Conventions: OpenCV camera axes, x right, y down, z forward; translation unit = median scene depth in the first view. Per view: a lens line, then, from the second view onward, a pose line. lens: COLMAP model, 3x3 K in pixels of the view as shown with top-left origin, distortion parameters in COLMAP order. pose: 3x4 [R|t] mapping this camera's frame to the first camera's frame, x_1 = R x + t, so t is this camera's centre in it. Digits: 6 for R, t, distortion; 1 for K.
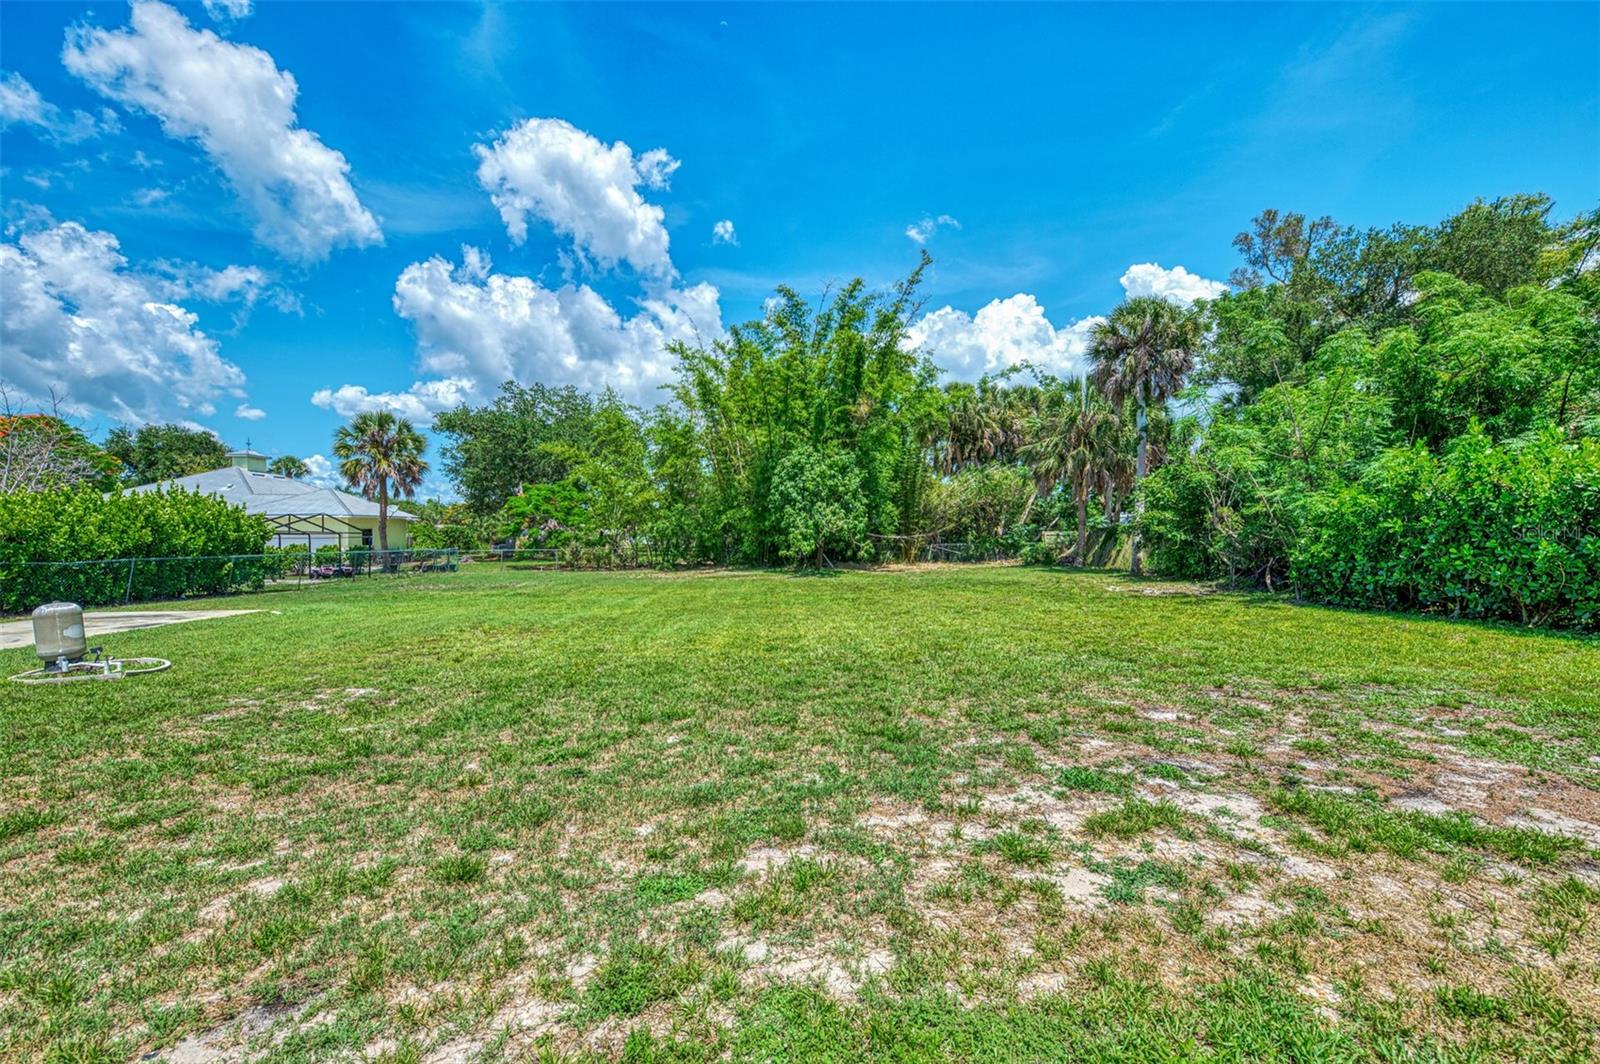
lens RADIAL K [[643.0, 0, 800.8], [0, 643.0, 539.3], [0, 0, 1]] dist [0.015687, -0.000819]
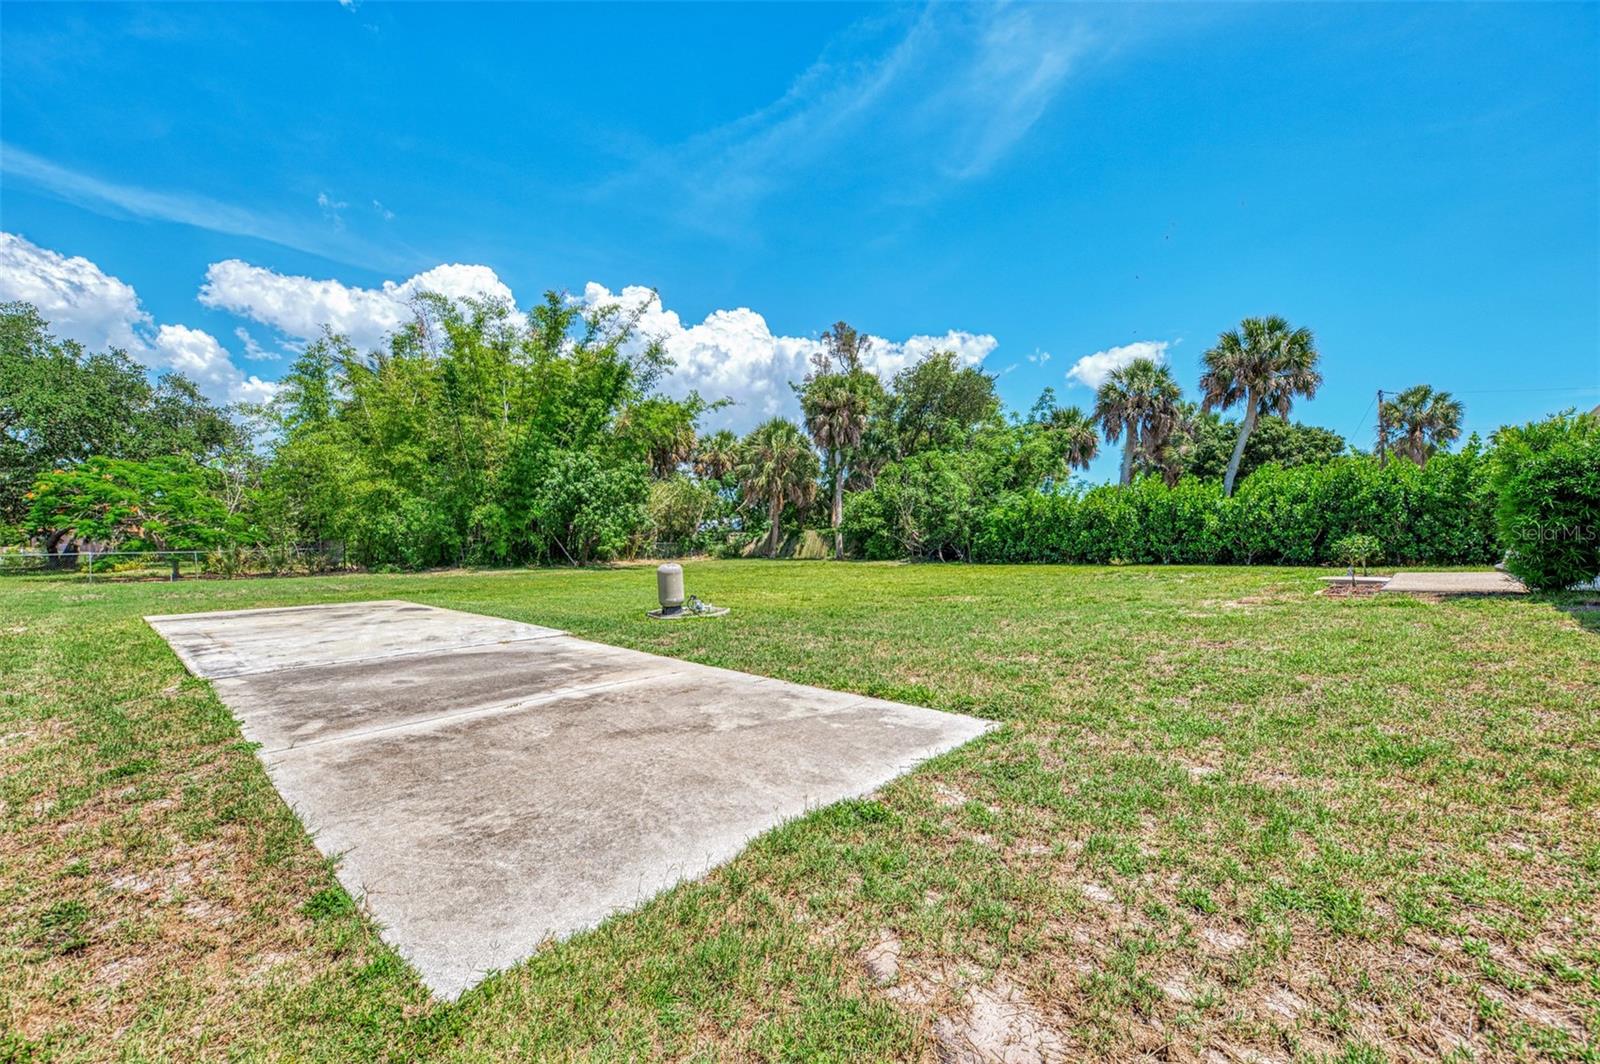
lens RADIAL K [[676.6, 0, 801.7], [0, 676.6, 538.8], [0, 0, 1]] dist [0.026702, 0.000157]
pose [[0.710387, 0.002176, 0.703808, -0.533541], [0.008025, 0.999905, -0.011191, 0.018738], [-0.703766, 0.013598, 0.710302, -0.056739]]
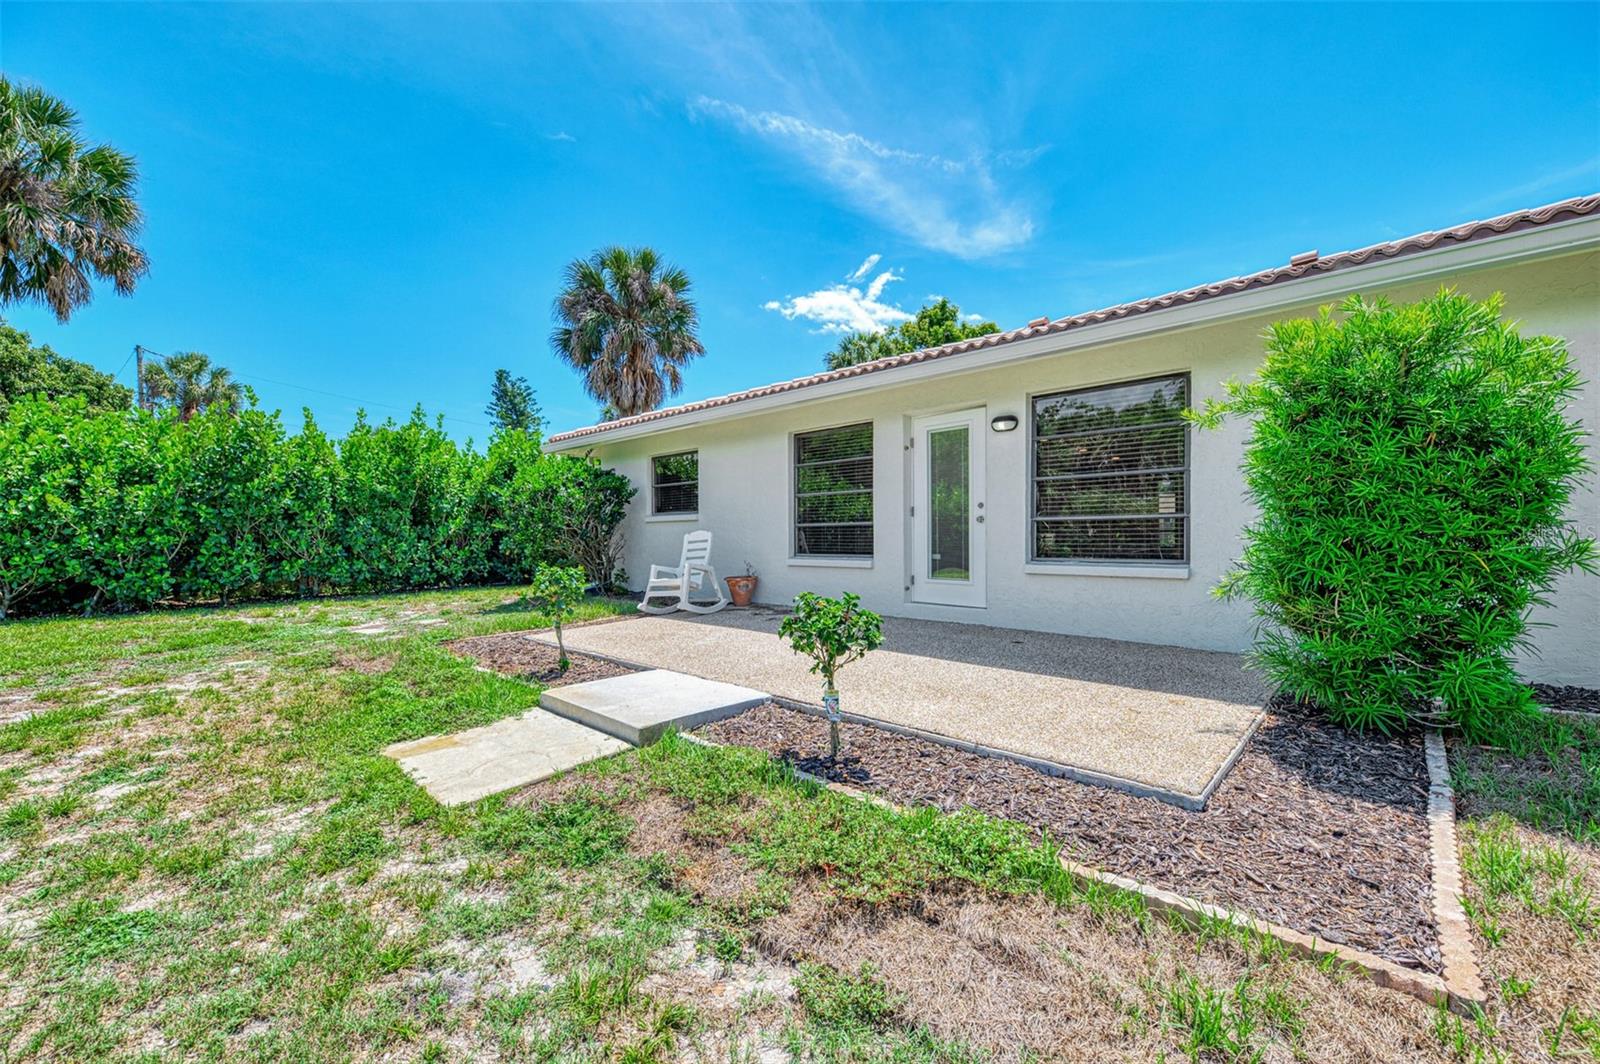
lens RADIAL K [[663.2, 0, 794.8], [0, 663.2, 539.5], [0, 0, 1]] dist [0.014623, -0.000038]
pose [[-0.678325, 0.000025, 0.734762, -0.121527], [0.012558, 0.999854, 0.011560, 0.005508], [-0.734655, 0.017069, -0.678226, 0.080110]]
